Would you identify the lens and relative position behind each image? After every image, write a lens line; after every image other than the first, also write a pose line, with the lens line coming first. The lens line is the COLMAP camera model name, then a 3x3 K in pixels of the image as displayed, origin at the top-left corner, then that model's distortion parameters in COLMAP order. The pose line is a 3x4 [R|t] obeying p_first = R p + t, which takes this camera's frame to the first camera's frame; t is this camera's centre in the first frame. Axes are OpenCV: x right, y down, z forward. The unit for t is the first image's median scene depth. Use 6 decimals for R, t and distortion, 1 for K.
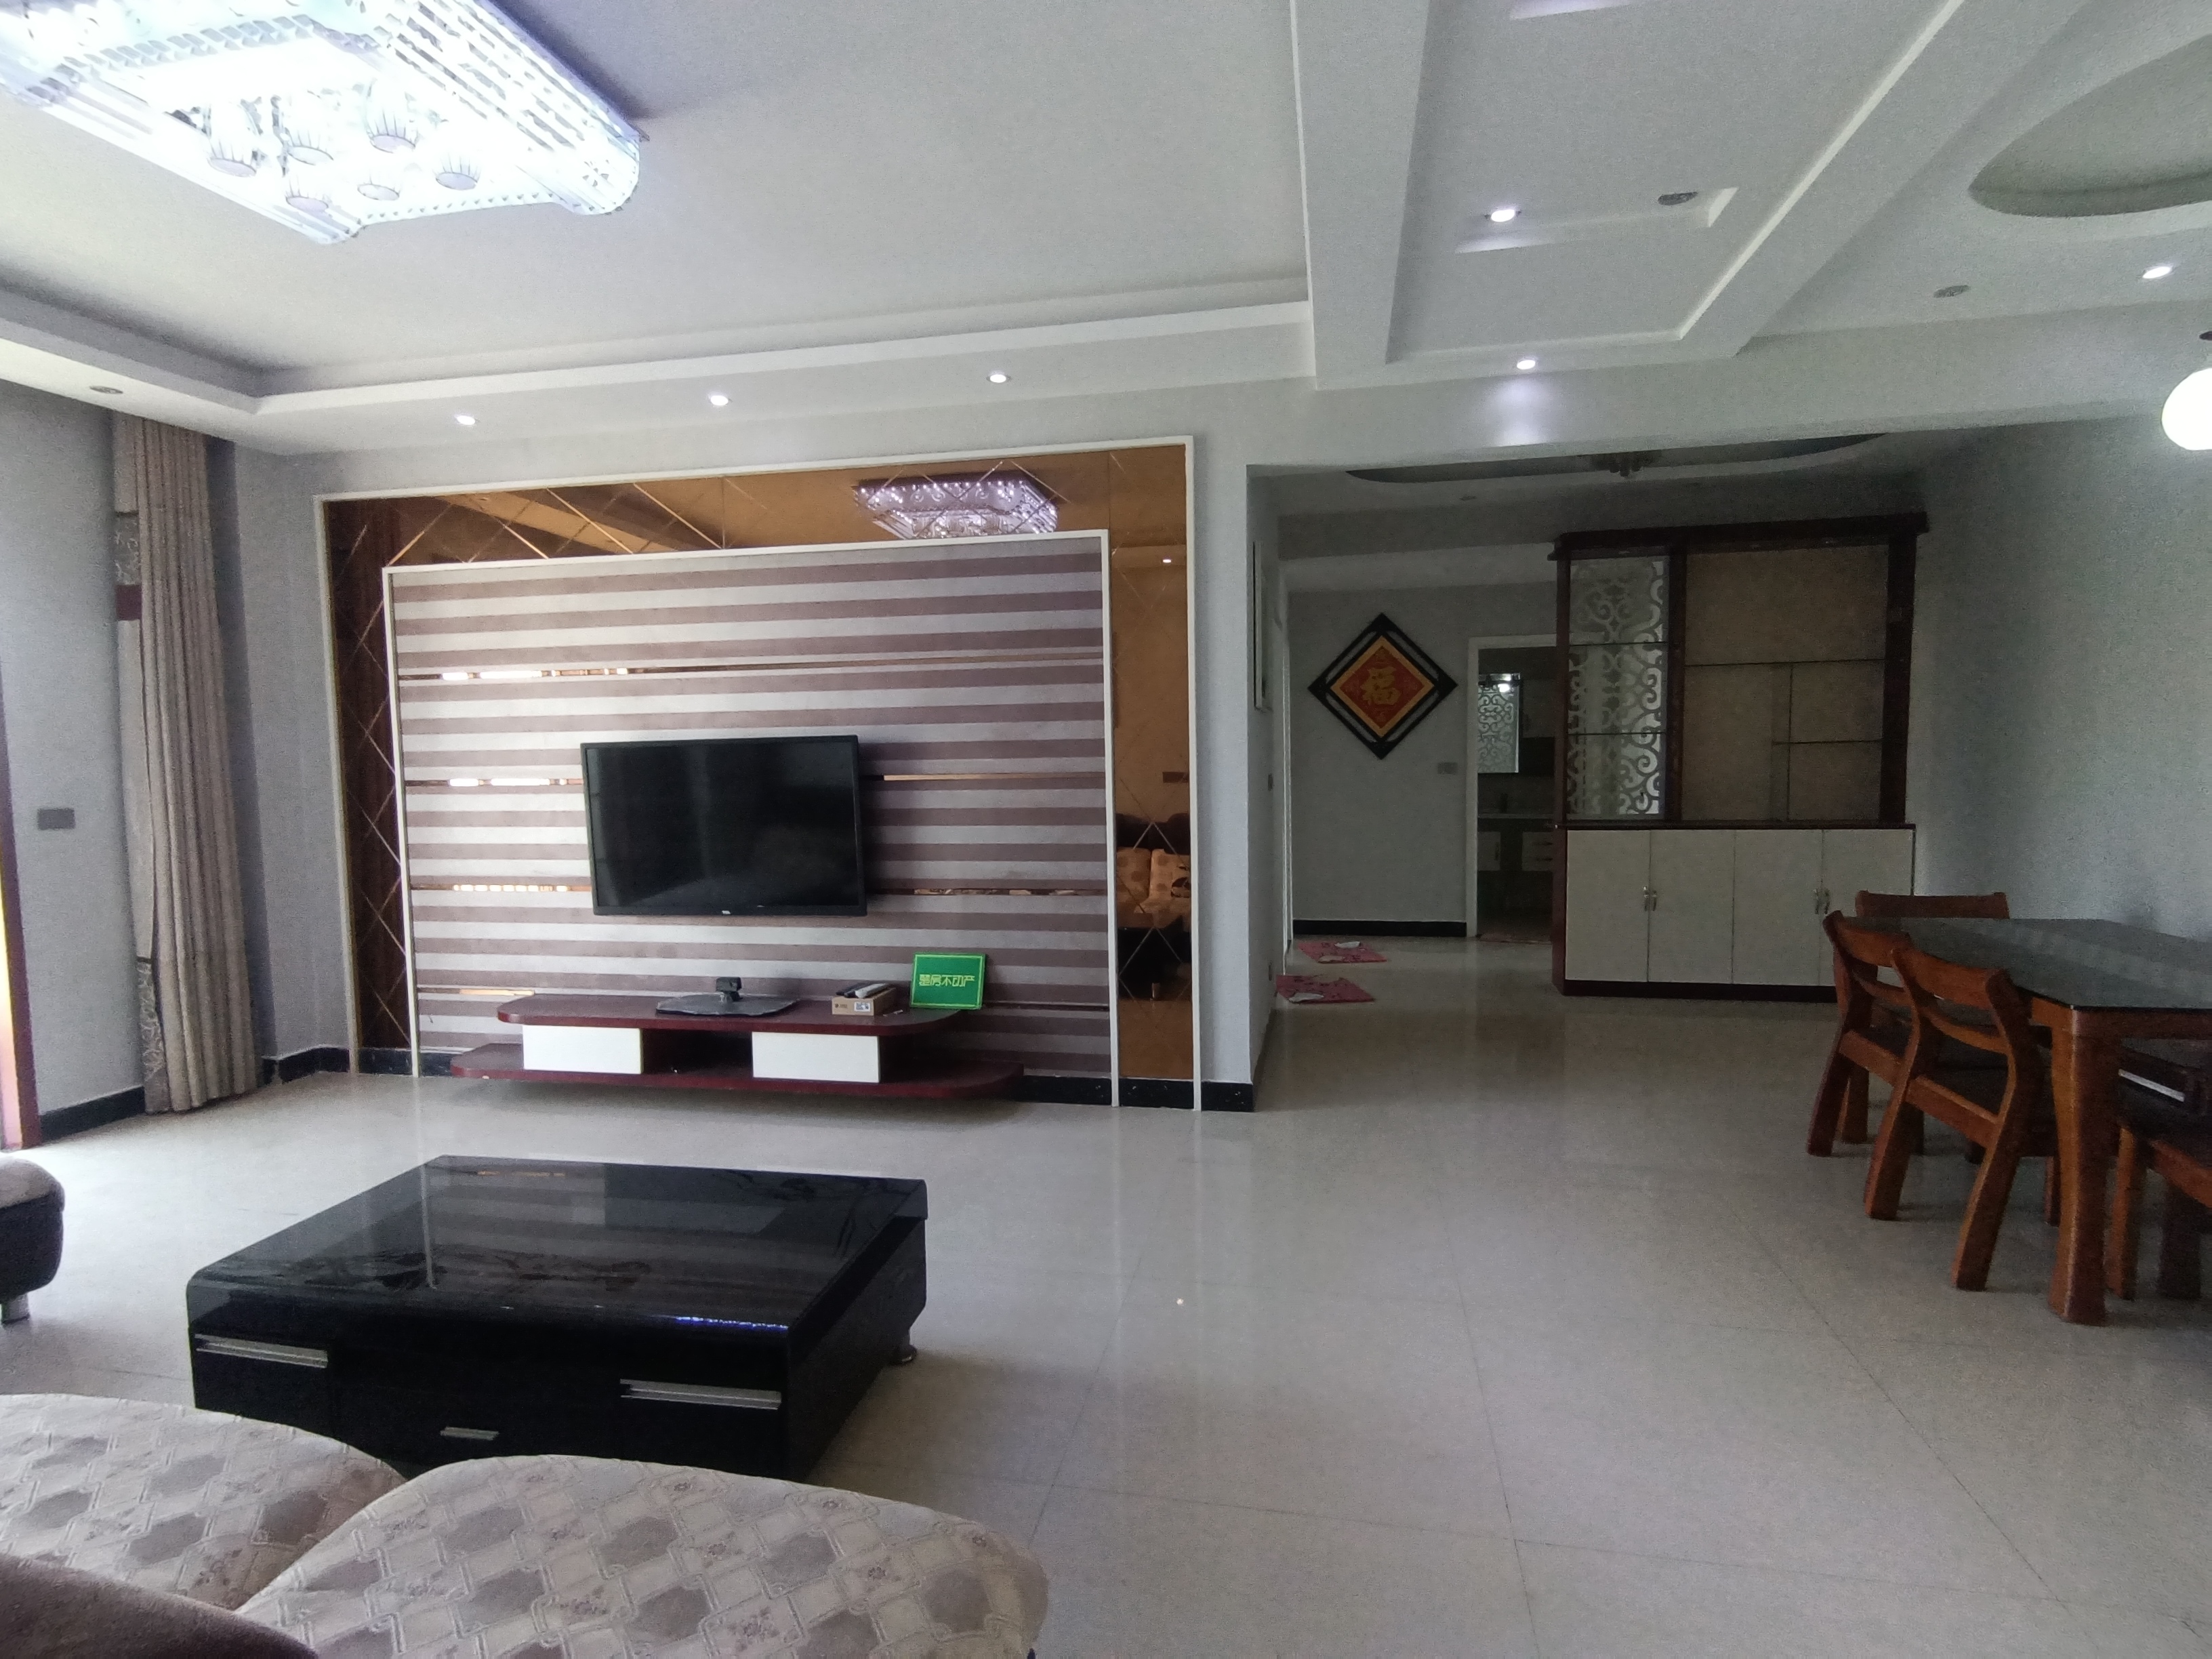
lens RADIAL K [[1092.5, 0, 1101.5], [0, 1092.5, 834.5], [0, 0, 1]] dist [0.002461, -0.008911]
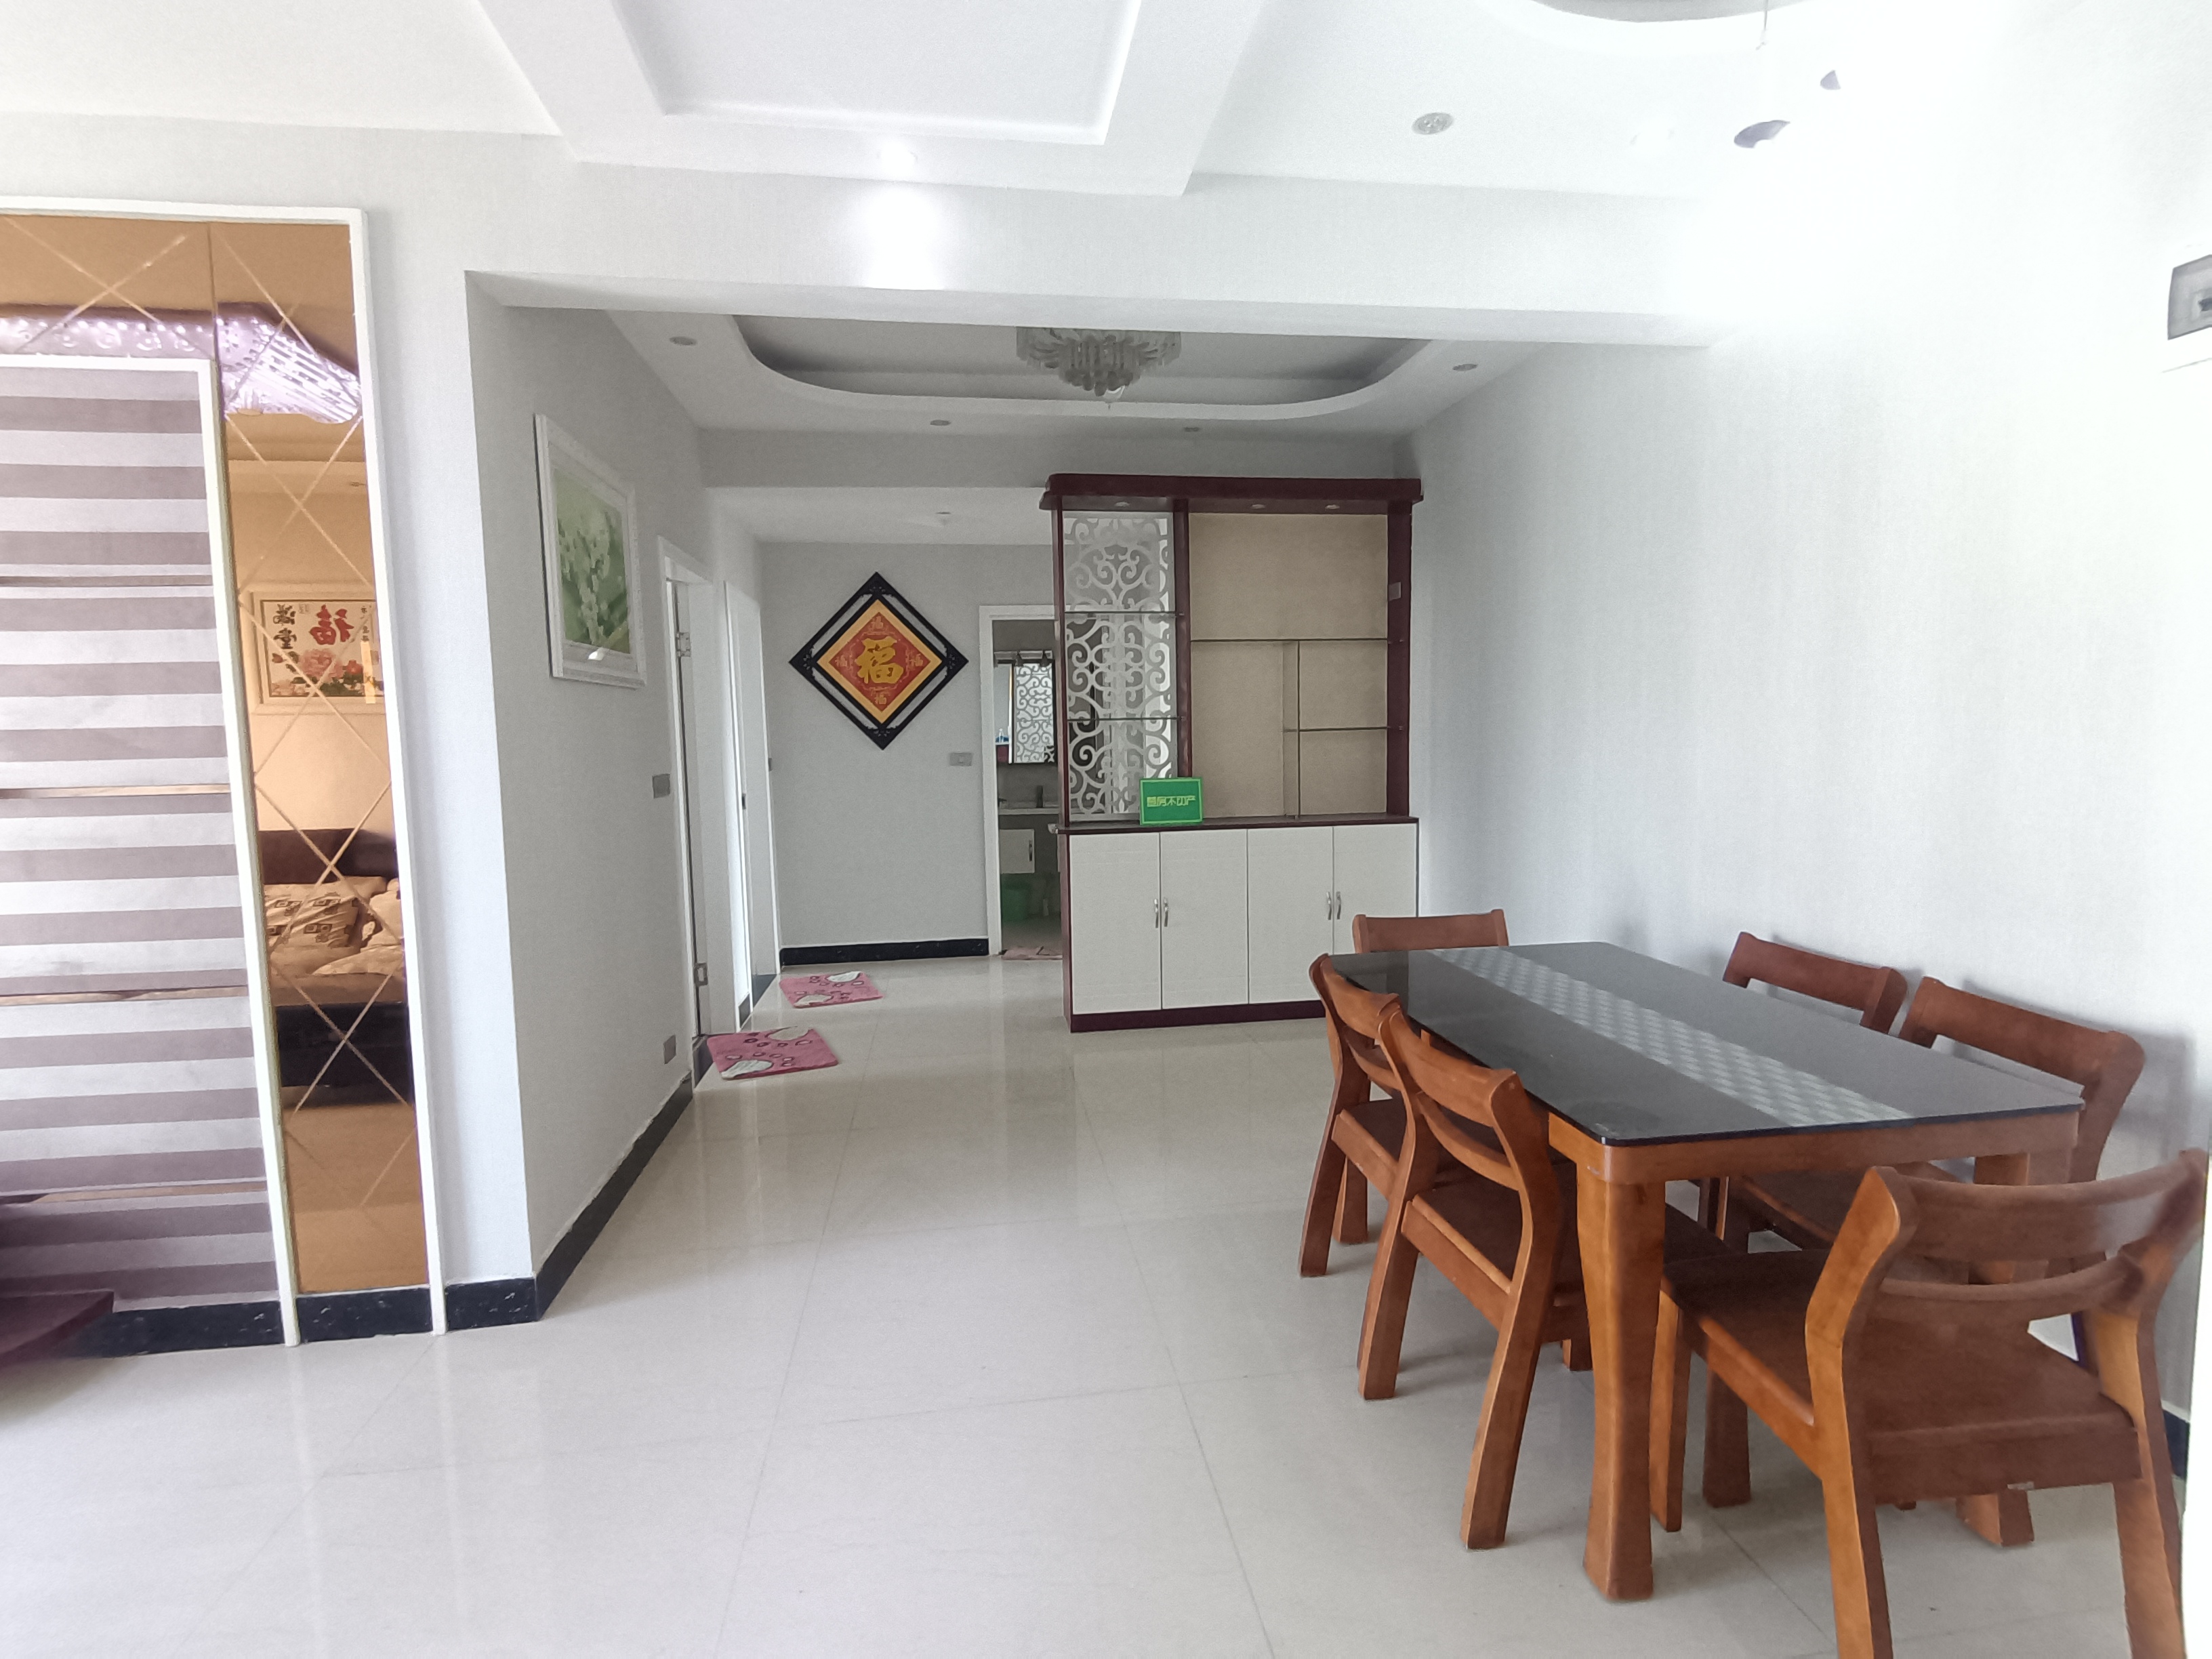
lens RADIAL K [[1092.5, 0, 1113.0], [0, 1092.5, 832.0], [0, 0, 1]] dist [0.002461, -0.008911]
pose [[0.936294, -0.033356, 0.349629, 0.231319], [0.029179, 0.999426, 0.017209, -0.026967], [-0.350003, -0.005911, 0.936730, 0.288224]]
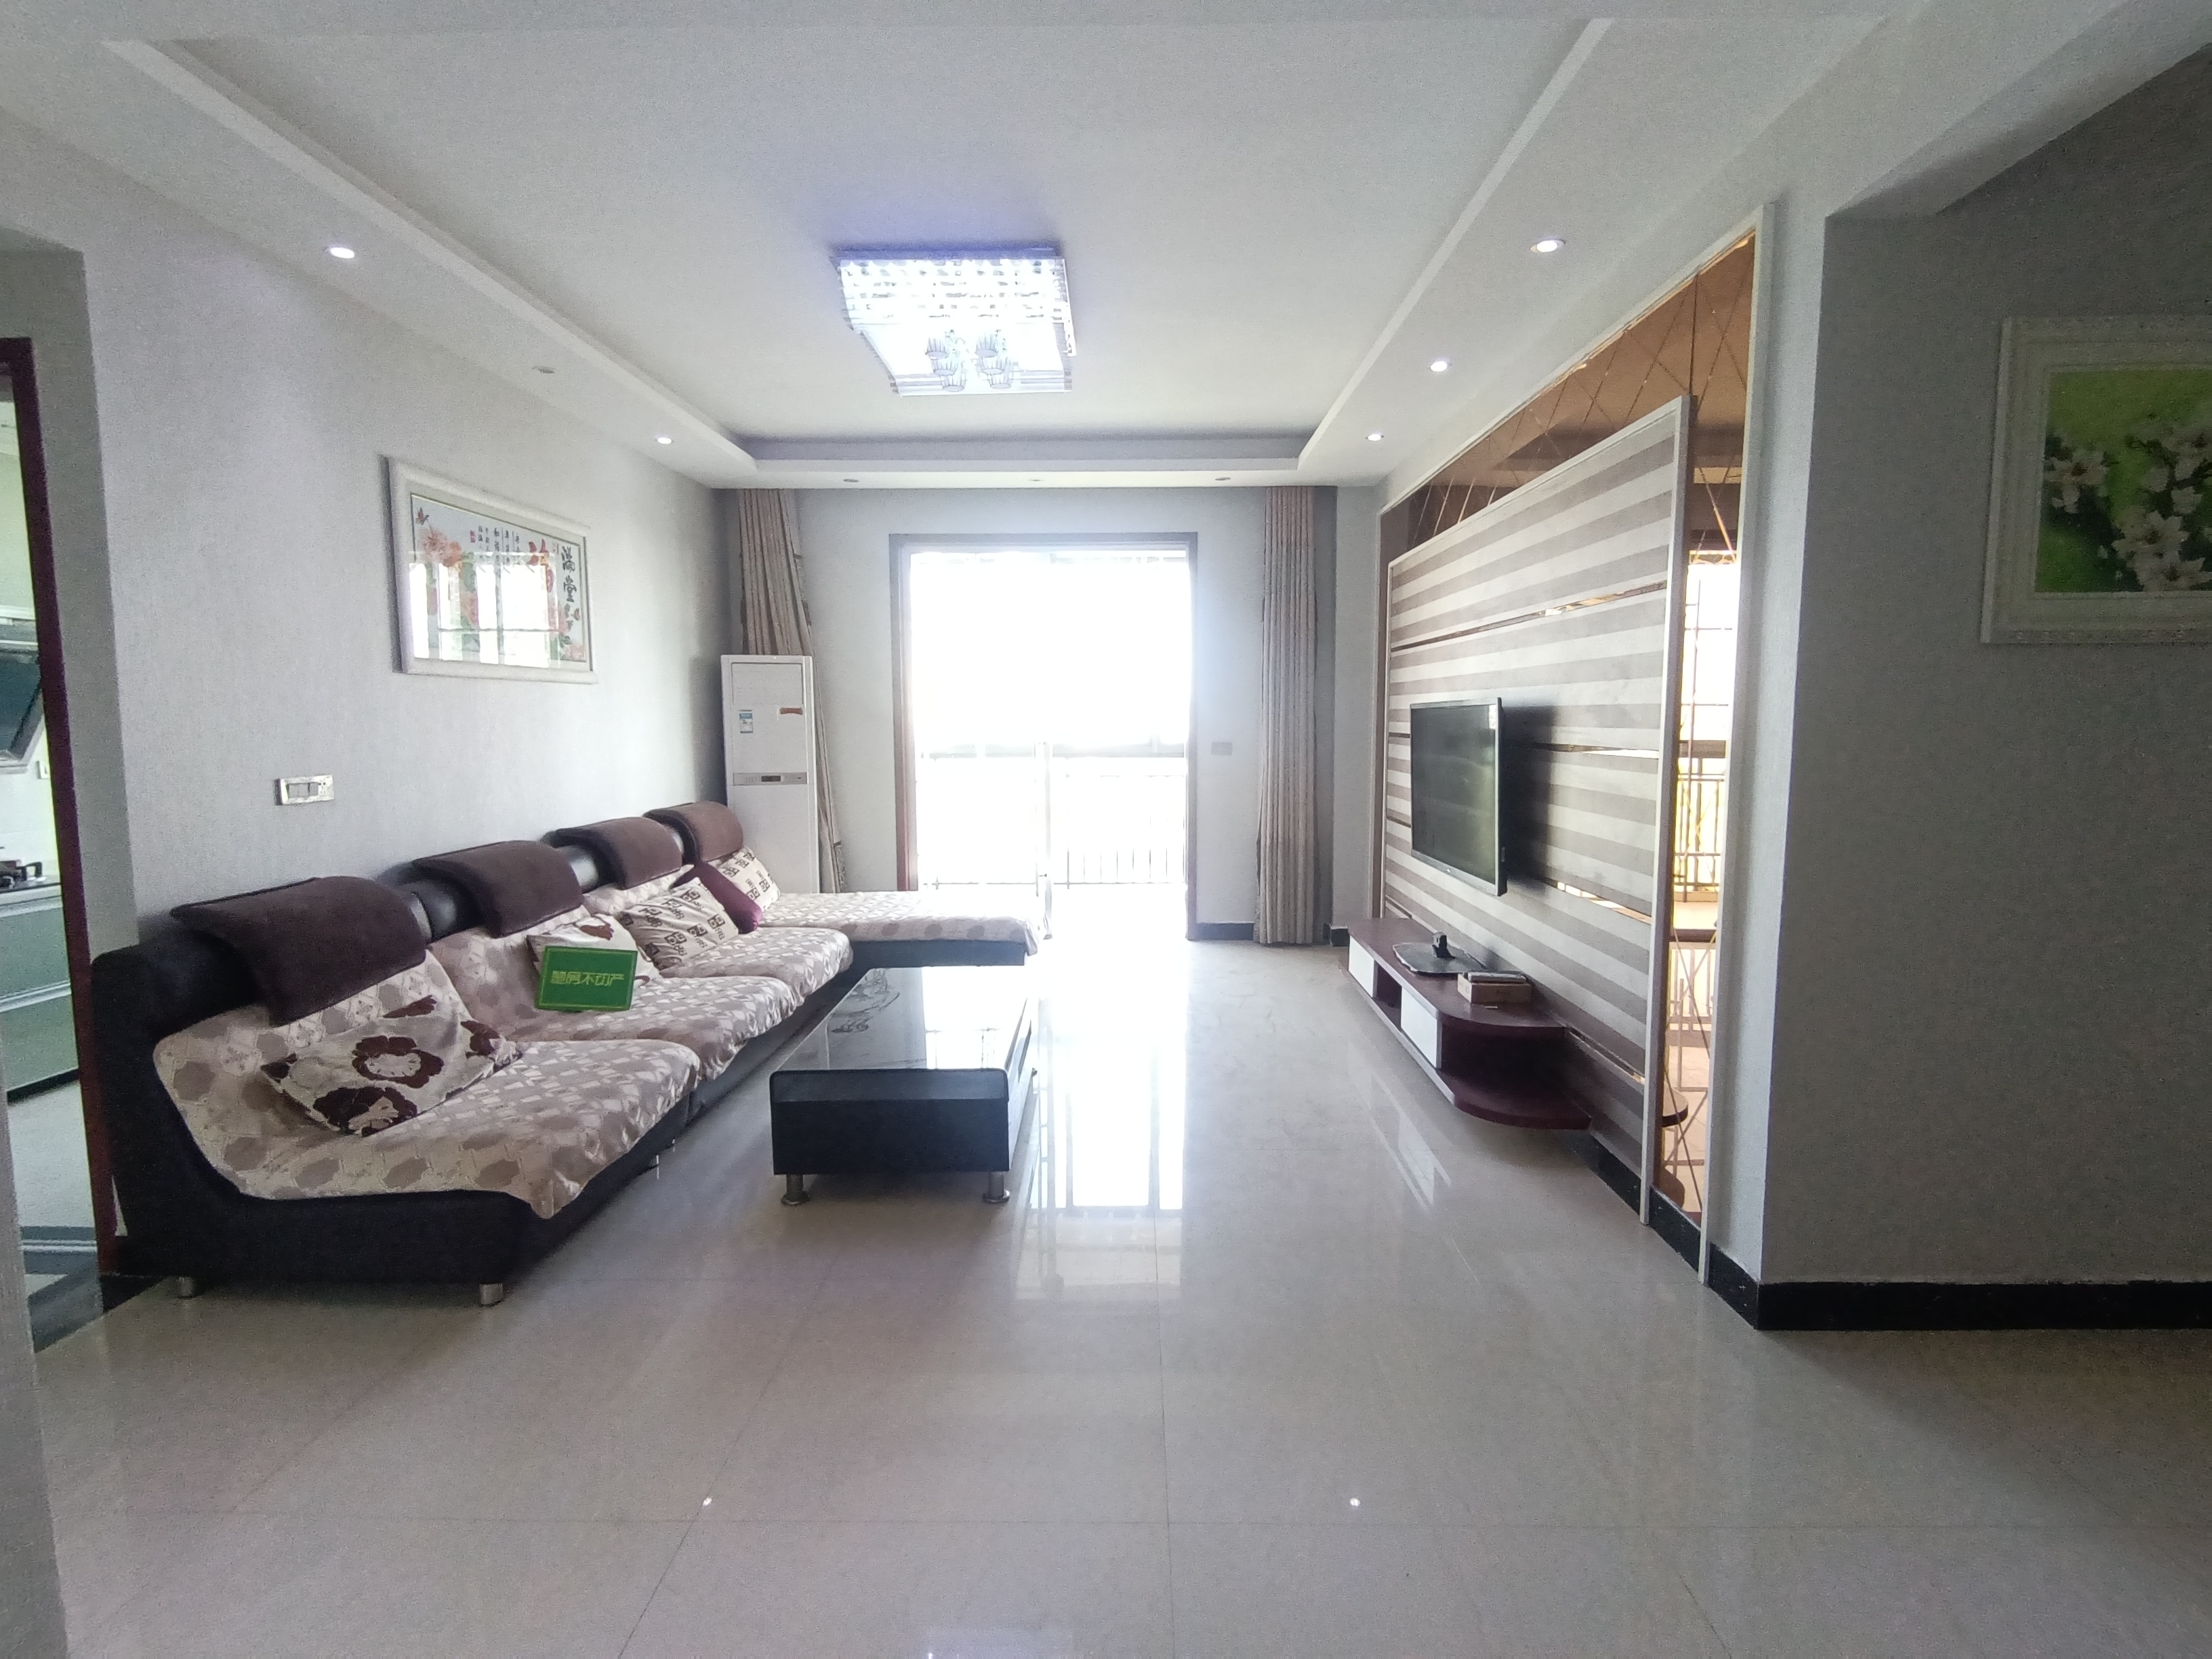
lens RADIAL K [[1092.5, 0, 1118.9], [0, 1092.5, 825.0], [0, 0, 1]] dist [0.002461, -0.008911]
pose [[0.187697, 0.112939, -0.975712, 0.606839], [-0.071234, 0.992317, 0.101158, -0.053777], [0.979640, 0.050516, 0.194300, 0.512203]]
